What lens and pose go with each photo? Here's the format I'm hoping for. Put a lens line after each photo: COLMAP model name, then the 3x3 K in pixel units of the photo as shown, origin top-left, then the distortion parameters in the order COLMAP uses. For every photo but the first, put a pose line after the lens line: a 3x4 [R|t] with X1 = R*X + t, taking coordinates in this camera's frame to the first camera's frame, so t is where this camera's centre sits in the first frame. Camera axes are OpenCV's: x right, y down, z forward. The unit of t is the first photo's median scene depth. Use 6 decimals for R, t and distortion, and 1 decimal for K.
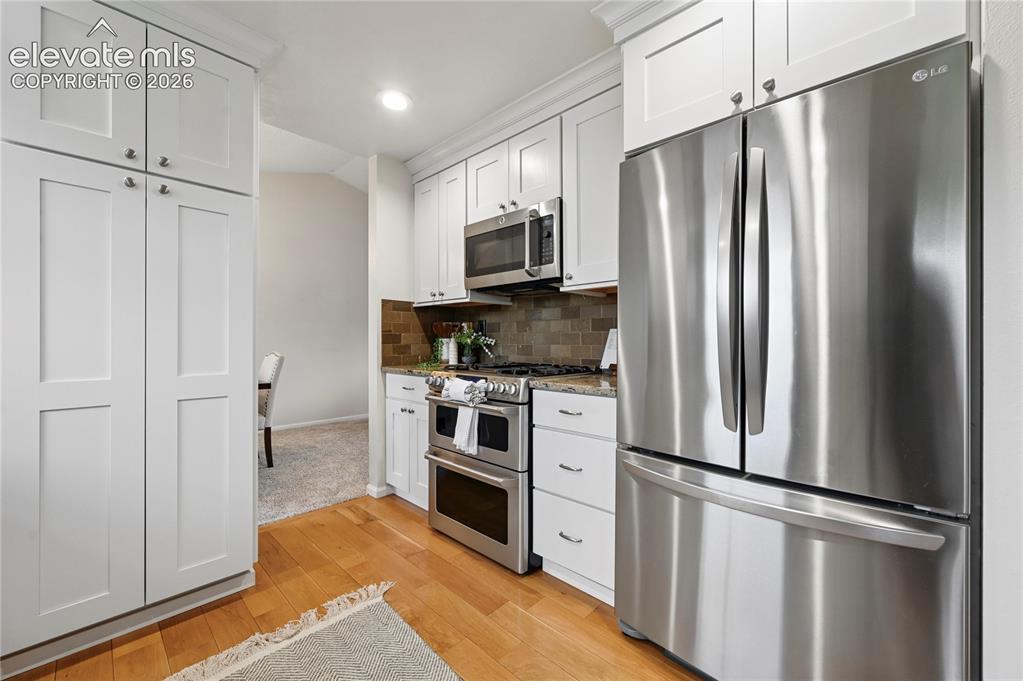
lens RADIAL K [[405.1, 0, 529.4], [0, 405.1, 340.7], [0, 0, 1]] dist [-0.001074, -0.000013]
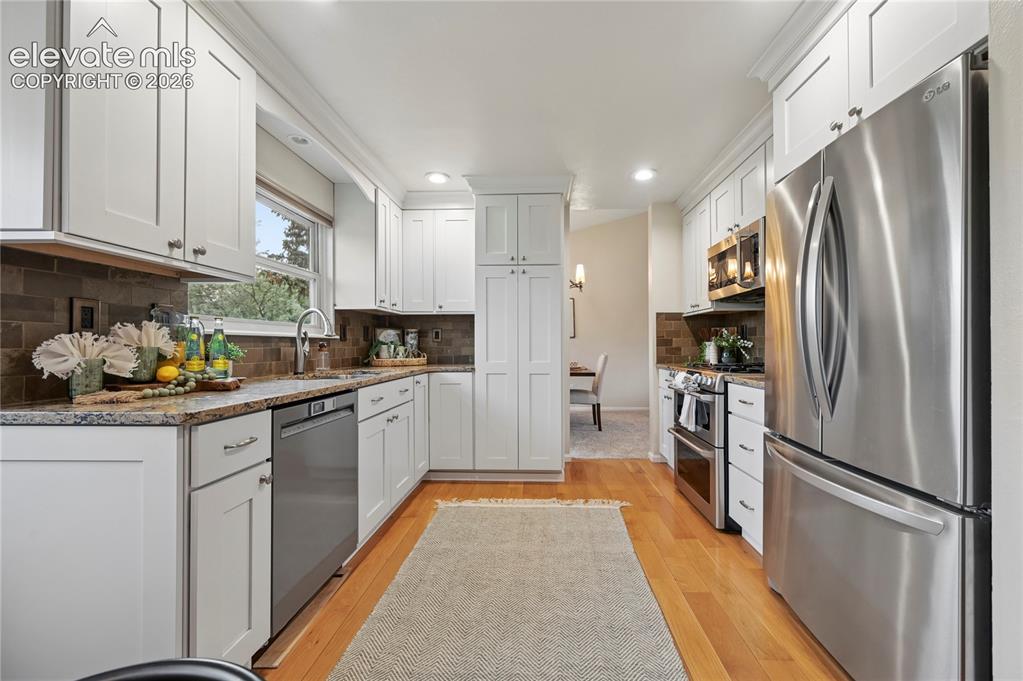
lens RADIAL K [[405.1, 0, 521.4], [0, 405.1, 343.6], [0, 0, 1]] dist [-0.001074, -0.000013]
pose [[0.635065, -0.005819, -0.772437, 0.531317], [0.003980, 0.999983, -0.004260, 0.003338], [0.772448, -0.000369, 0.635078, -0.252358]]
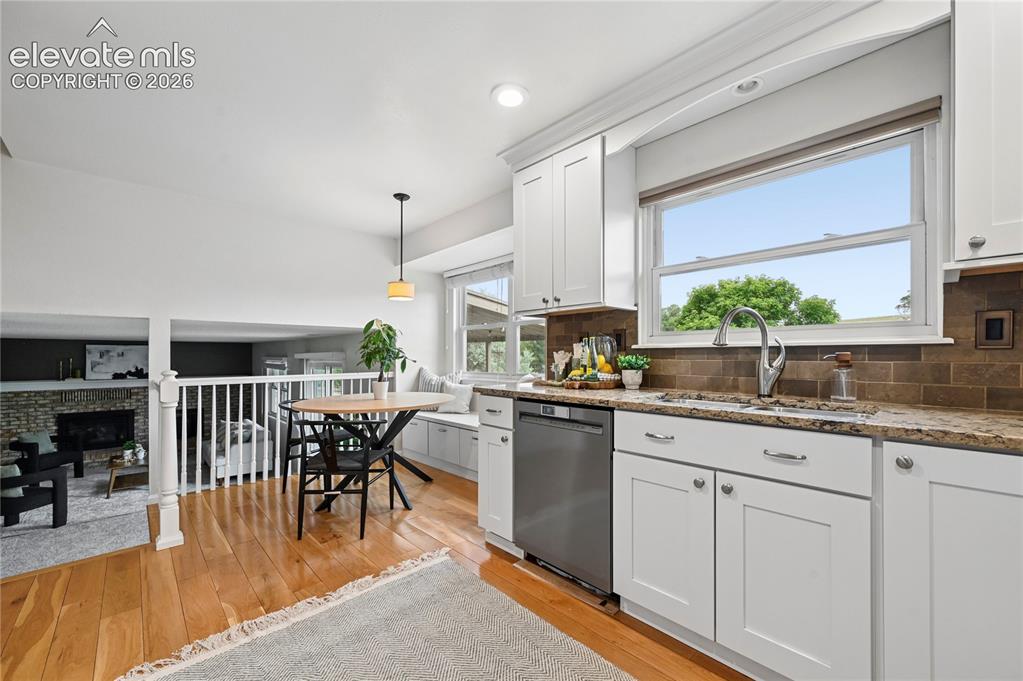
lens RADIAL K [[405.1, 0, 531.9], [0, 405.1, 355.6], [0, 0, 1]] dist [-0.001074, -0.000013]
pose [[-0.998671, 0.000346, 0.051547, -0.403723], [0.000309, 1.000000, -0.000730, -0.003763], [-0.051547, -0.000713, -0.998670, 0.969623]]
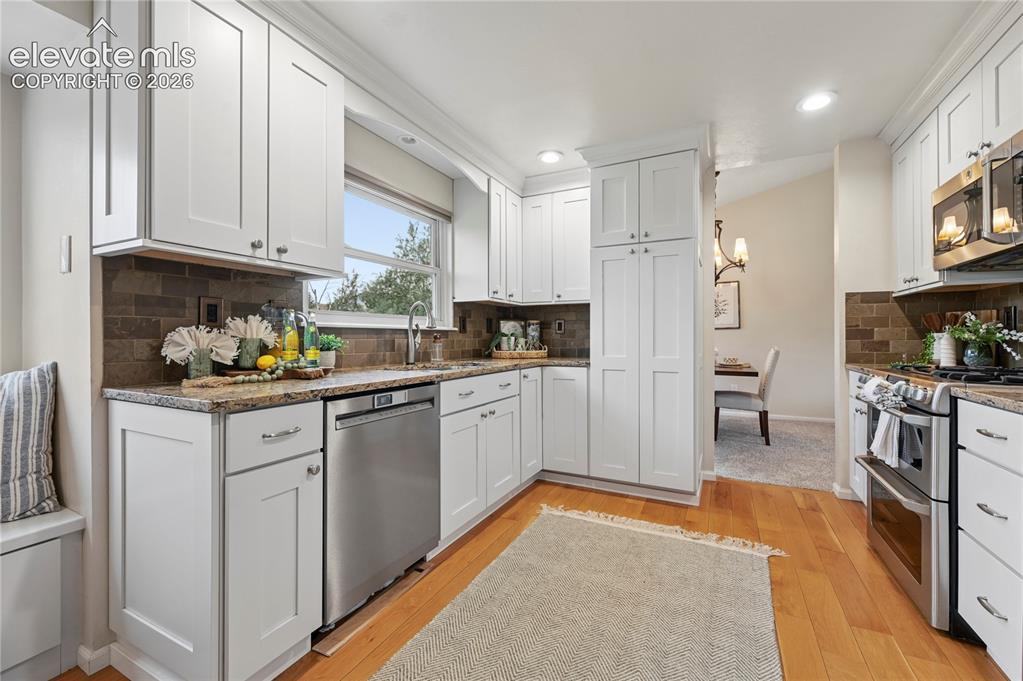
lens RADIAL K [[405.1, 0, 521.9], [0, 405.1, 338.1], [0, 0, 1]] dist [-0.001074, -0.000013]
pose [[0.274436, 0.000254, -0.961605, 0.488404], [0.001461, 0.999999, 0.000681, 0.003721], [0.961604, -0.001591, 0.274436, 0.001356]]
